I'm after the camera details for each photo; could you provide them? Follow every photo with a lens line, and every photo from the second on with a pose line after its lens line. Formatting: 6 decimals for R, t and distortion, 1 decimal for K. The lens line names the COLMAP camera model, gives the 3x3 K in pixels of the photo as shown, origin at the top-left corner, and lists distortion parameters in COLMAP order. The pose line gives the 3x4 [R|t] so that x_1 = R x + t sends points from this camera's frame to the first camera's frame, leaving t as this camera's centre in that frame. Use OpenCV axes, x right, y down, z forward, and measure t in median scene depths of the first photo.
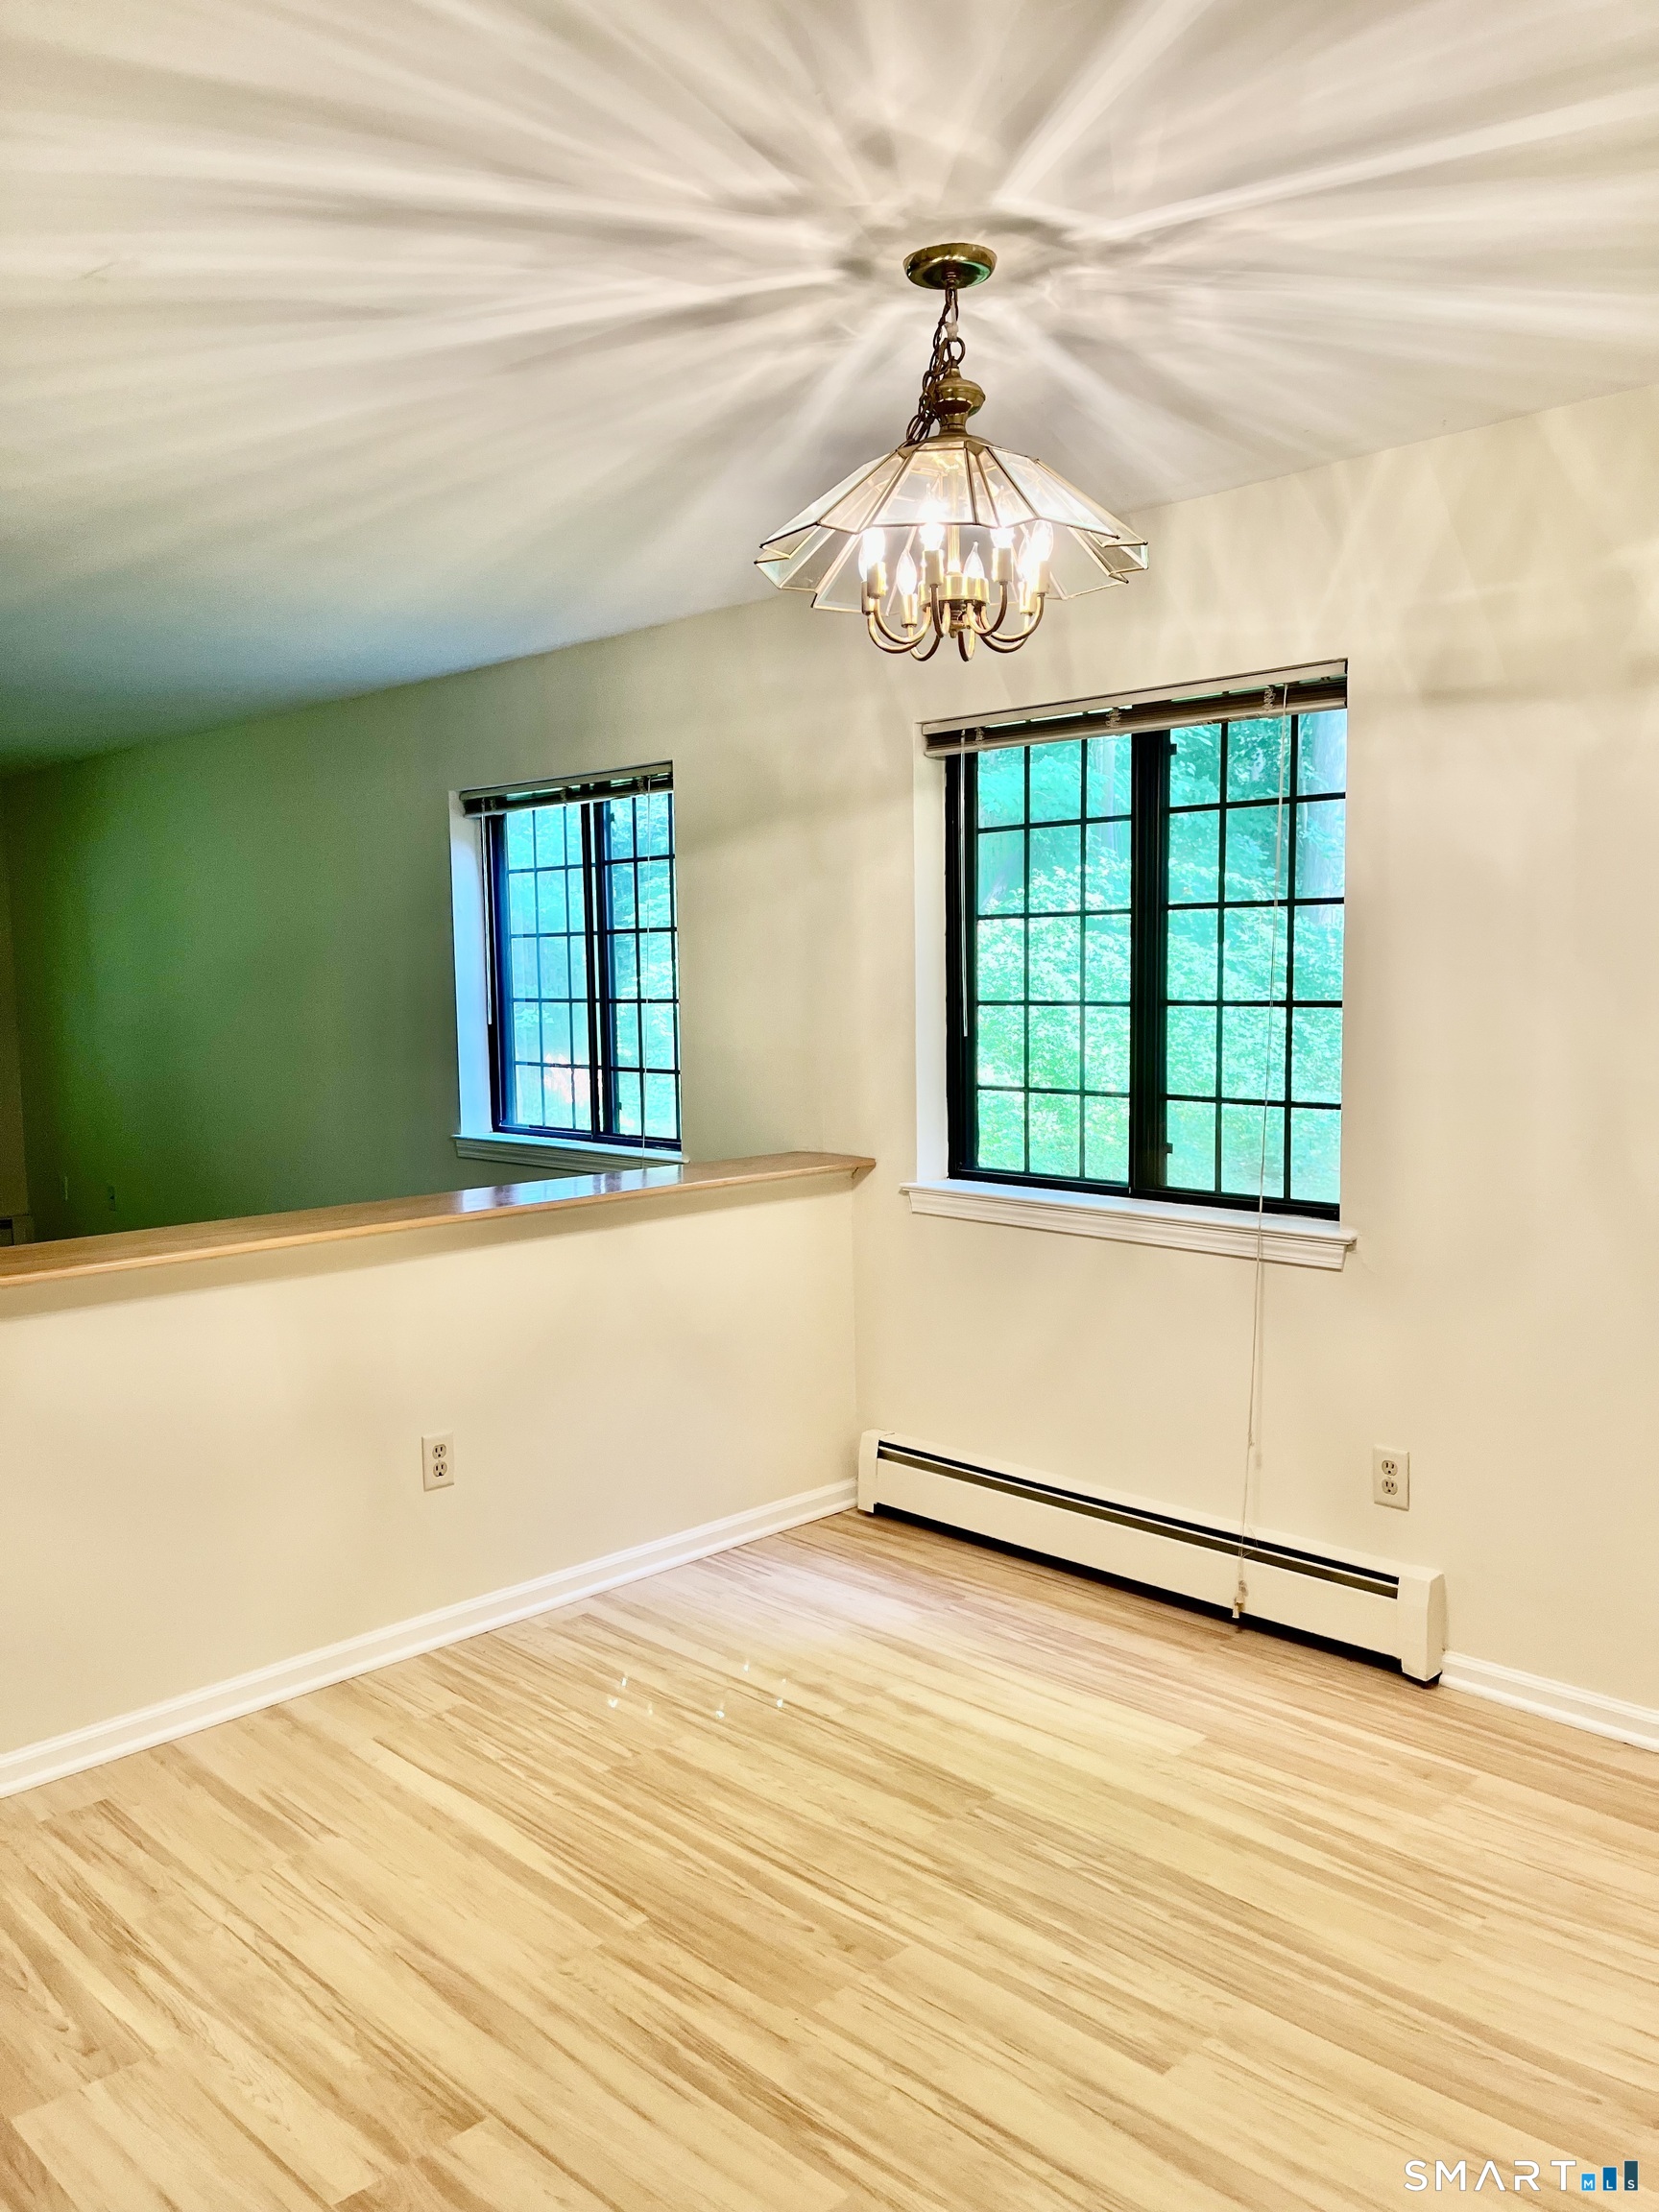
lens RADIAL K [[1677.4, 0, 828.8], [0, 1677.4, 1124.0], [0, 0, 1]] dist [0.065288, -0.083446]
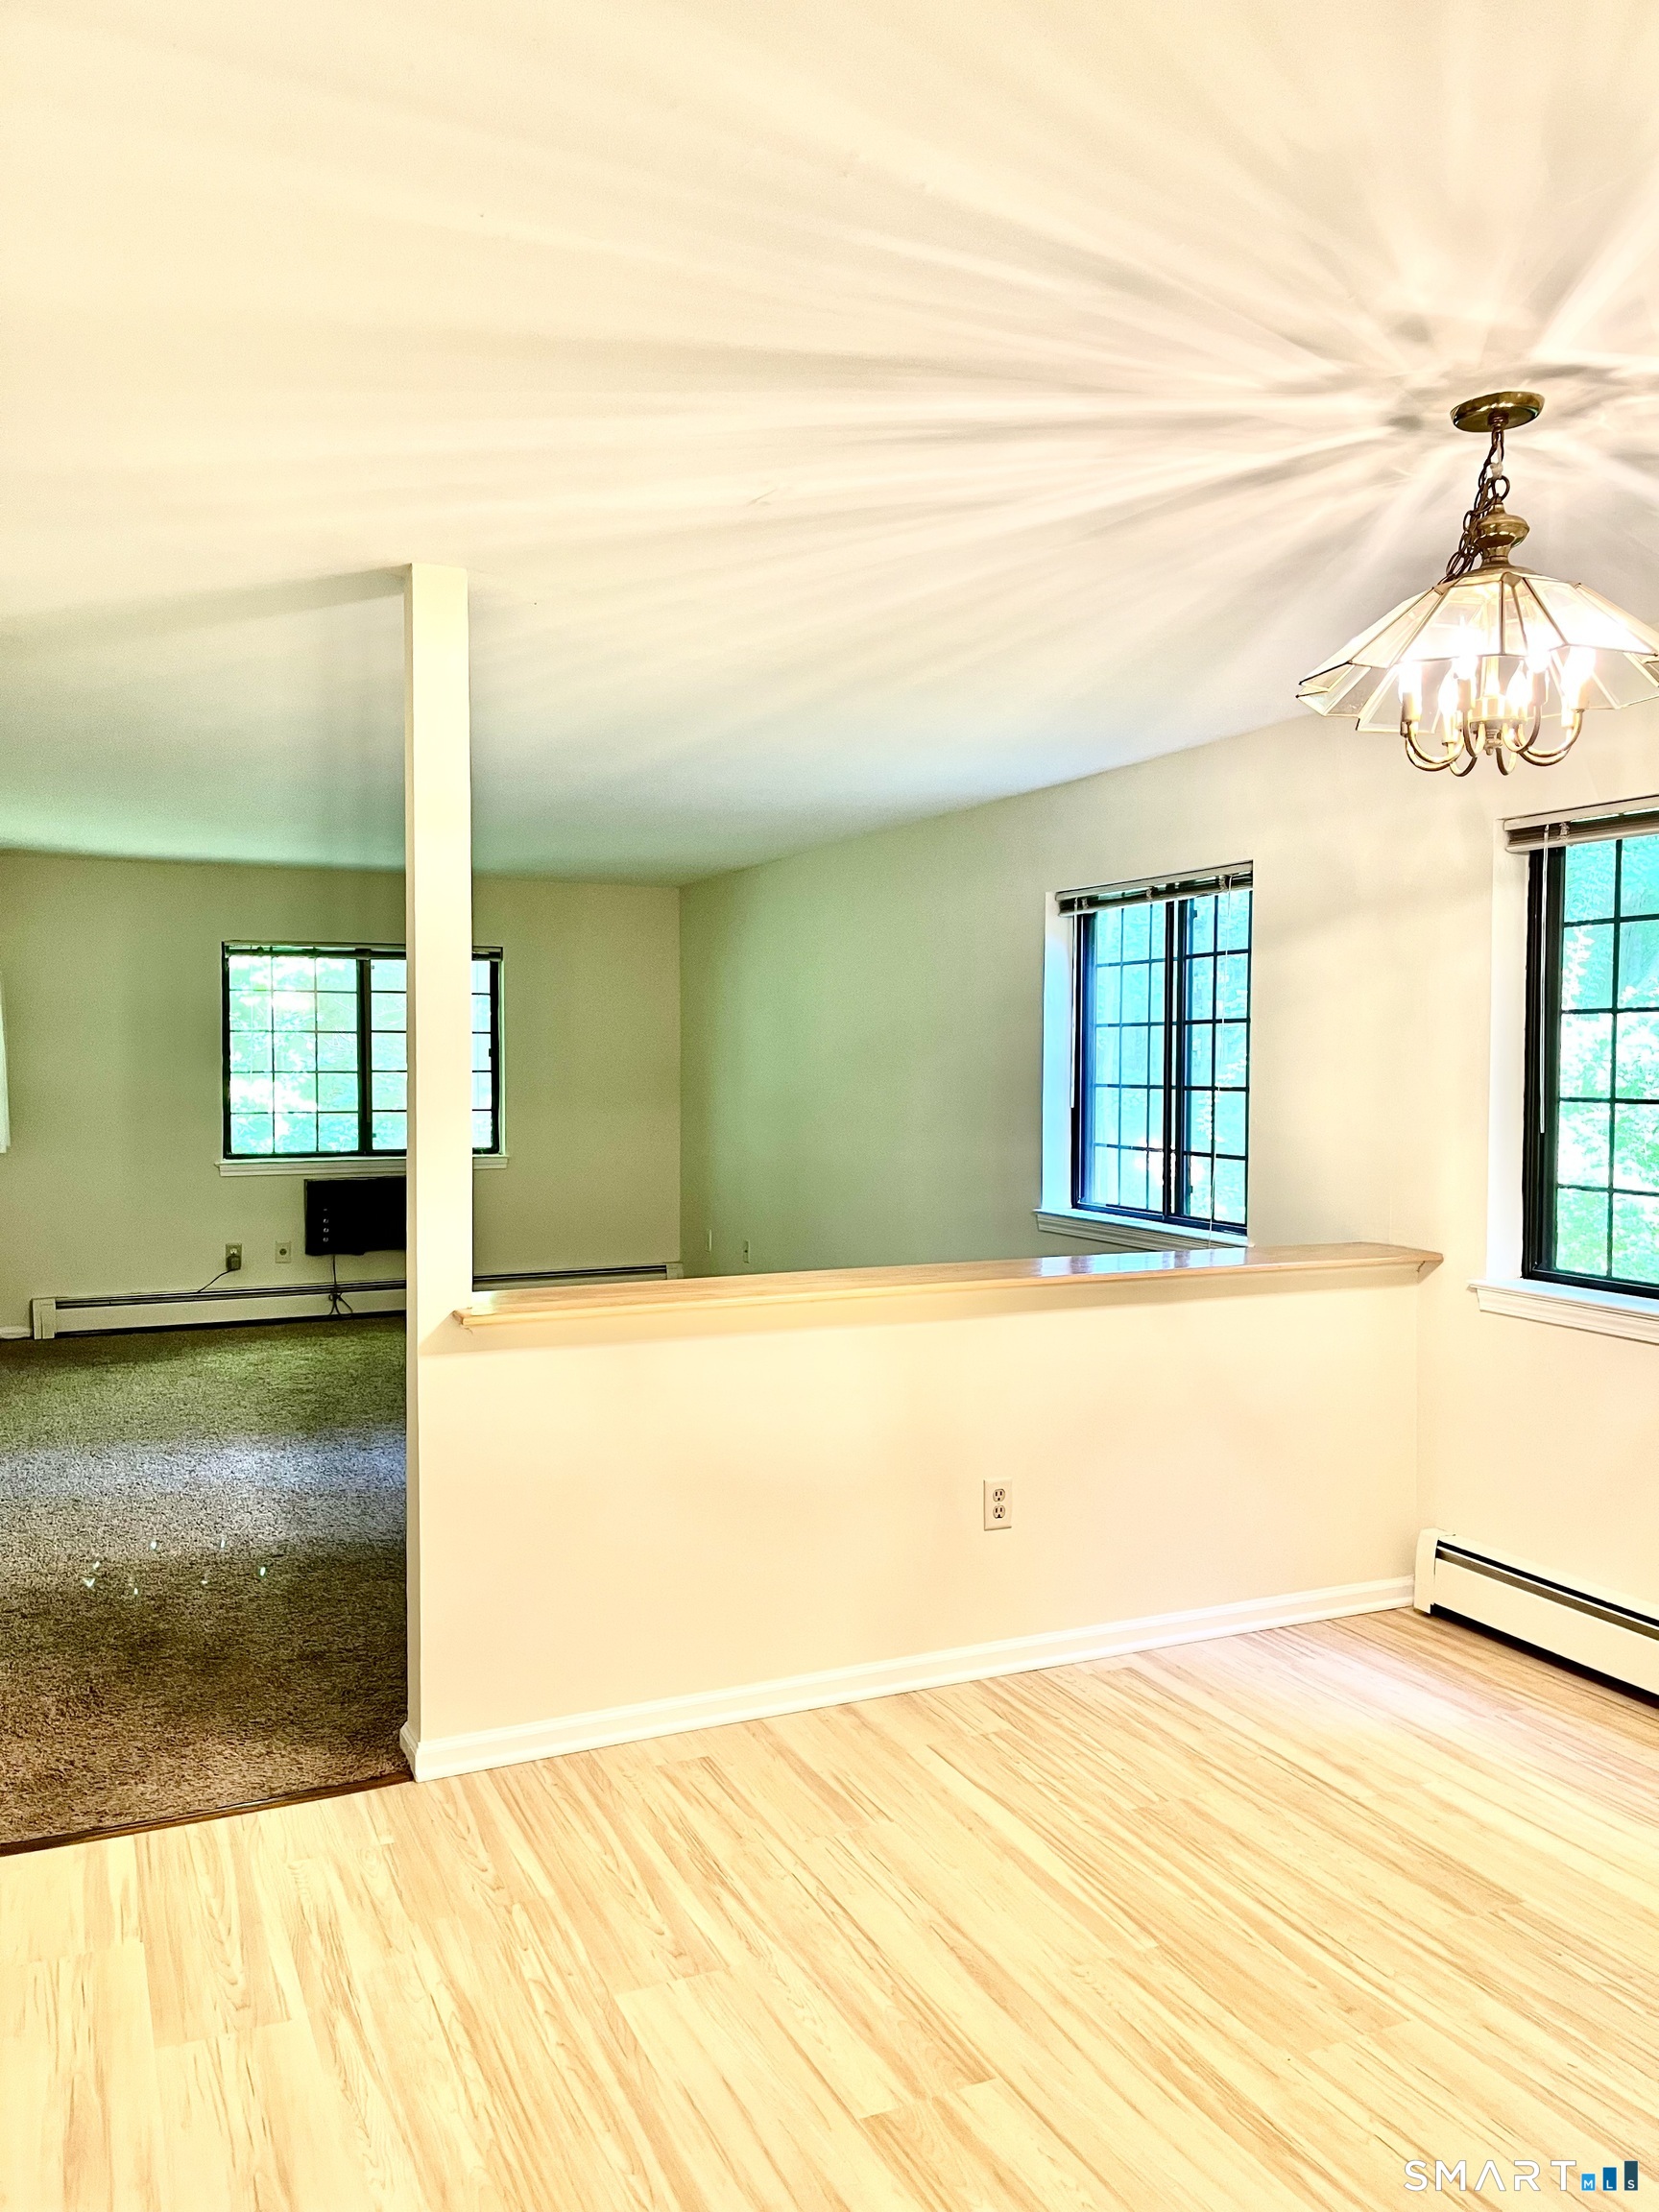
lens RADIAL K [[1677.4, 0, 828.8], [0, 1677.4, 1124.0], [0, 0, 1]] dist [0.065288, -0.083446]
pose [[0.935741, 0.031237, -0.351301, 0.049527], [-0.048506, 0.998003, -0.040464, 0.003265], [0.349336, 0.054904, 0.935388, -0.088496]]
